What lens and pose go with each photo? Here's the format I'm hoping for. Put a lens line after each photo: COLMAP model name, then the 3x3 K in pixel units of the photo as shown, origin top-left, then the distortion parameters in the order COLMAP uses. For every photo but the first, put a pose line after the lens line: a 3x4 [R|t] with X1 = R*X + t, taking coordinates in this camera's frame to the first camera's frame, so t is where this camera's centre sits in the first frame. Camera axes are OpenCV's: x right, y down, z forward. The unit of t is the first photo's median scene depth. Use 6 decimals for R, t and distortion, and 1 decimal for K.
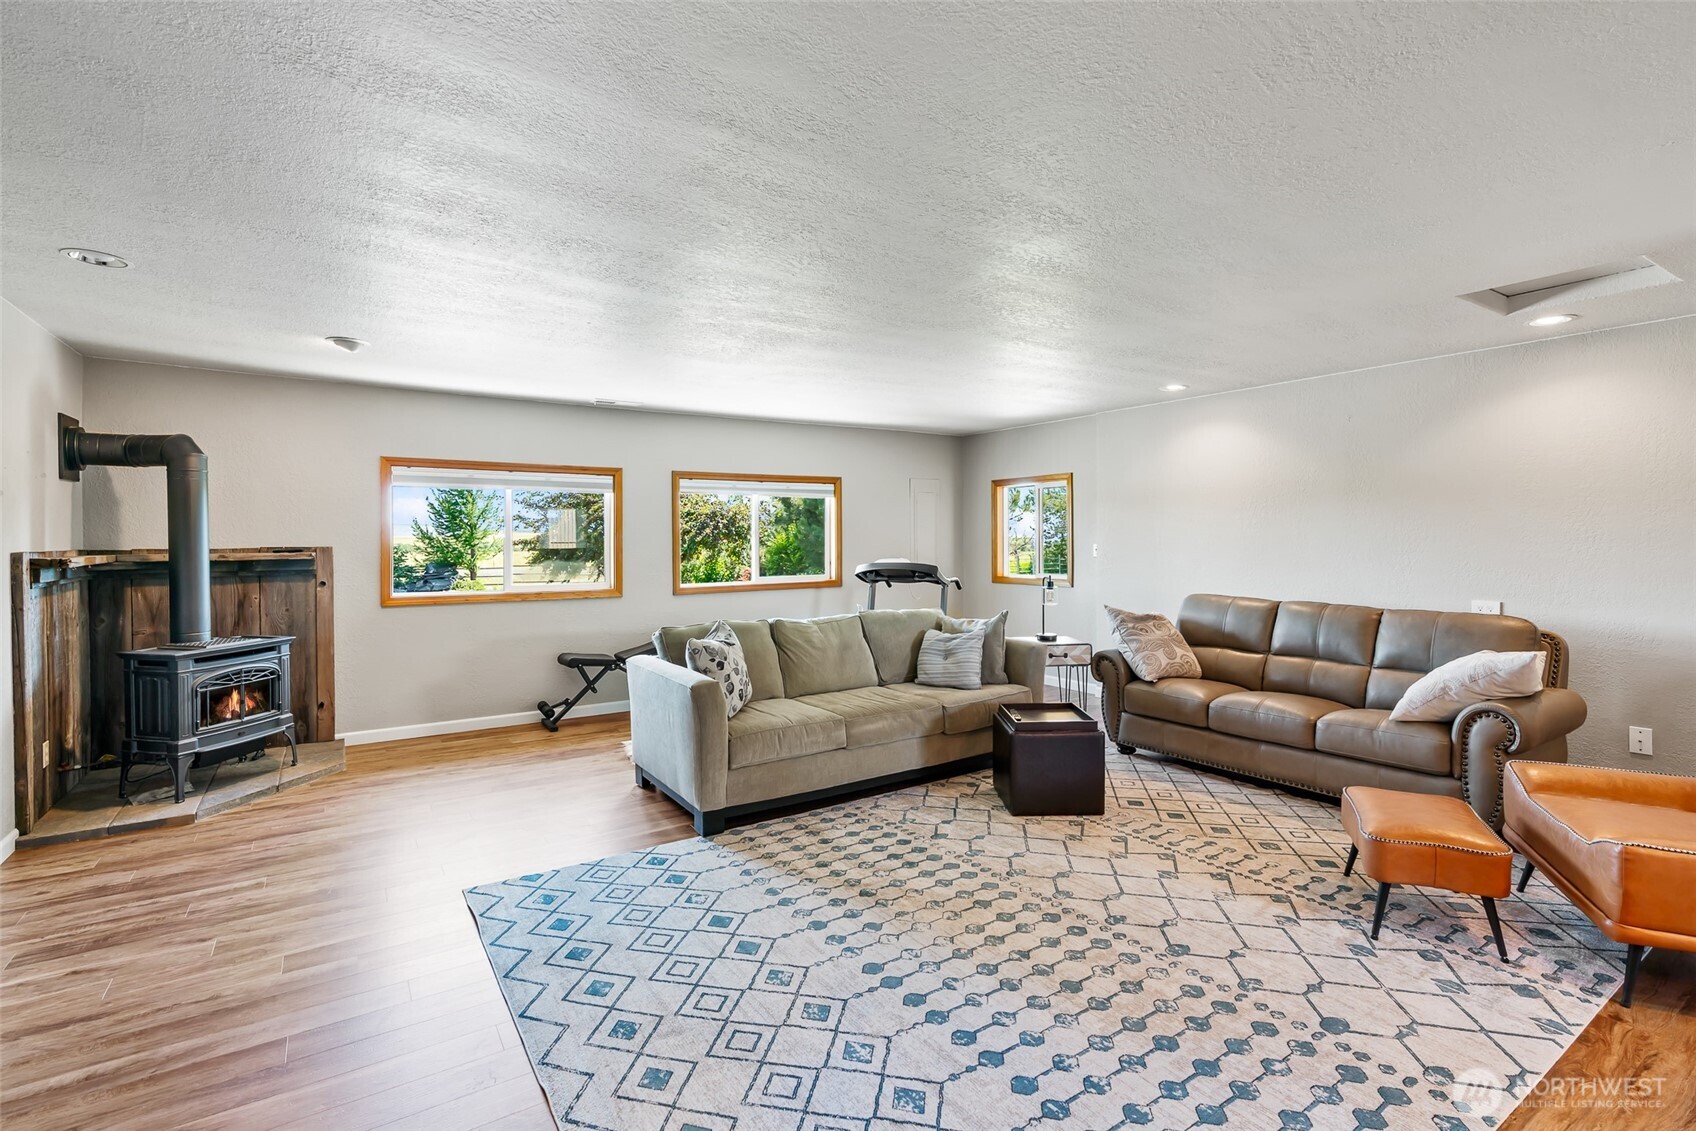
lens RADIAL K [[774.9, 0, 855.6], [0, 774.9, 551.7], [0, 0, 1]] dist [-0.011207, 0.003360]
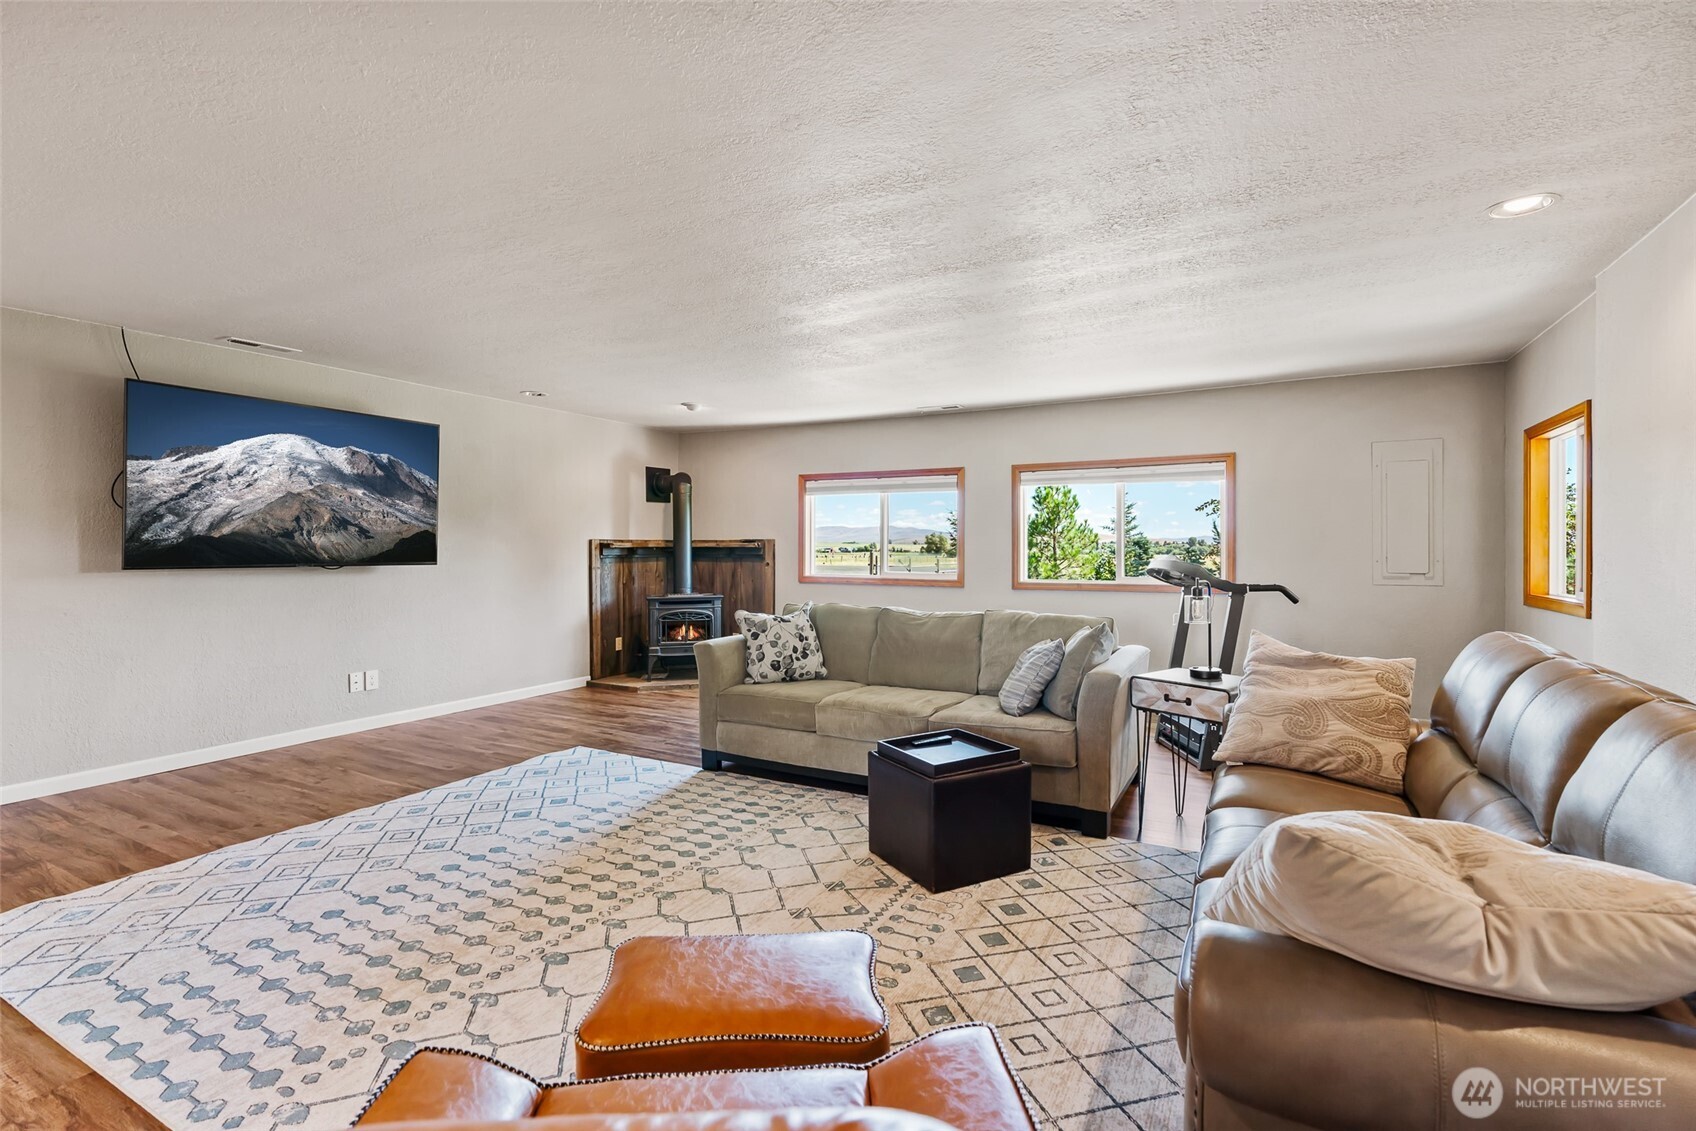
lens RADIAL K [[774.9, 0, 852.4], [0, 774.9, 556.1], [0, 0, 1]] dist [-0.011207, 0.003360]
pose [[0.471137, 0.014543, -0.881940, 1.002731], [-0.016642, 0.999833, 0.007597, 0.016903], [0.881903, 0.011098, 0.471300, 0.630258]]
